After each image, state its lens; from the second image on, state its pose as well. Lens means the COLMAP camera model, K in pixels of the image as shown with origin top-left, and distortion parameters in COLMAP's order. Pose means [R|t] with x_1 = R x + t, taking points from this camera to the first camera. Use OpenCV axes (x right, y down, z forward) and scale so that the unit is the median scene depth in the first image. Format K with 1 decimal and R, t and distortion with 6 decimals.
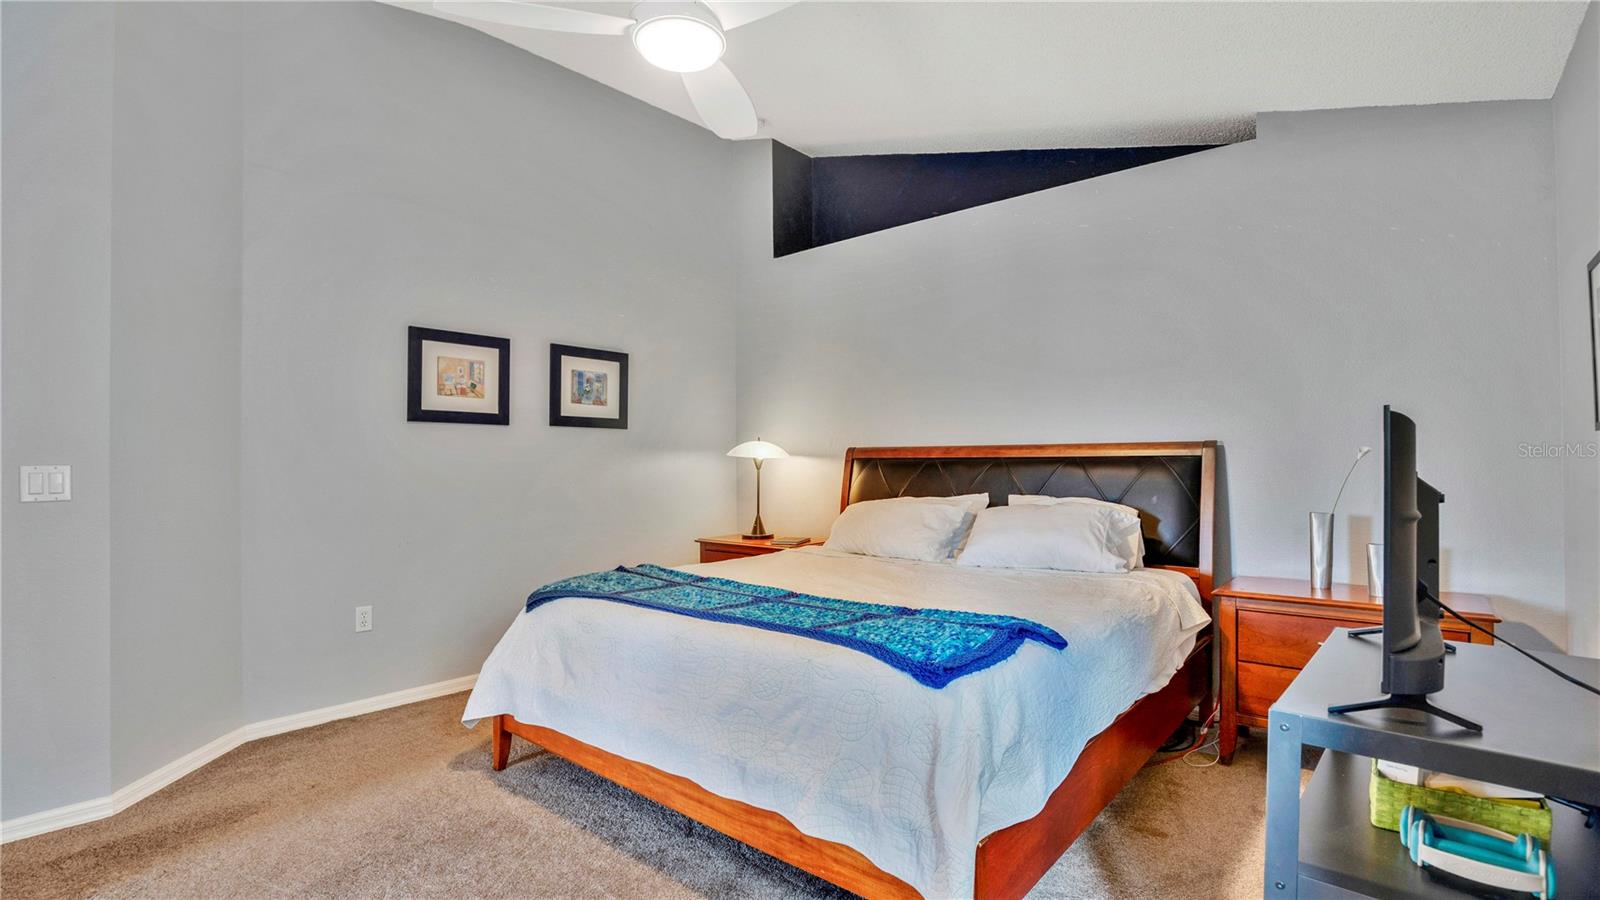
lens RADIAL K [[750.2, 0, 803.6], [0, 750.2, 460.4], [0, 0, 1]] dist [-0.038677, 0.000143]
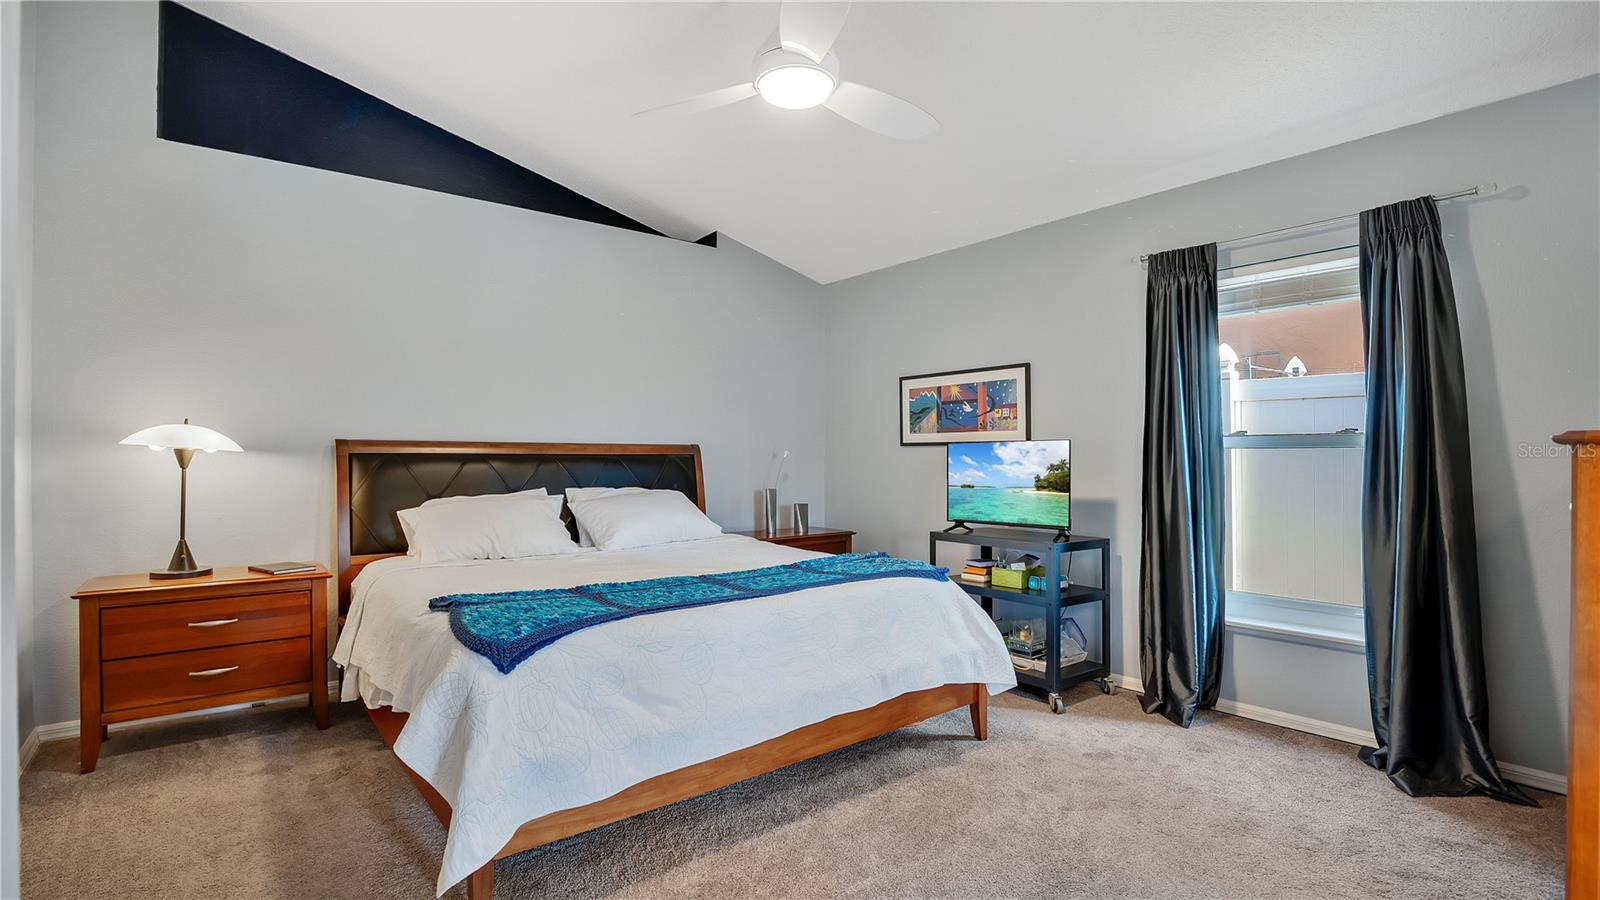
lens RADIAL K [[750.2, 0, 803.6], [0, 750.2, 460.4], [0, 0, 1]] dist [-0.038677, 0.000143]
pose [[0.166106, 0.004995, 0.986095, -0.586064], [0.001275, 0.999985, -0.005280, 0.010389], [-0.986107, 0.002134, 0.166097, 0.375619]]
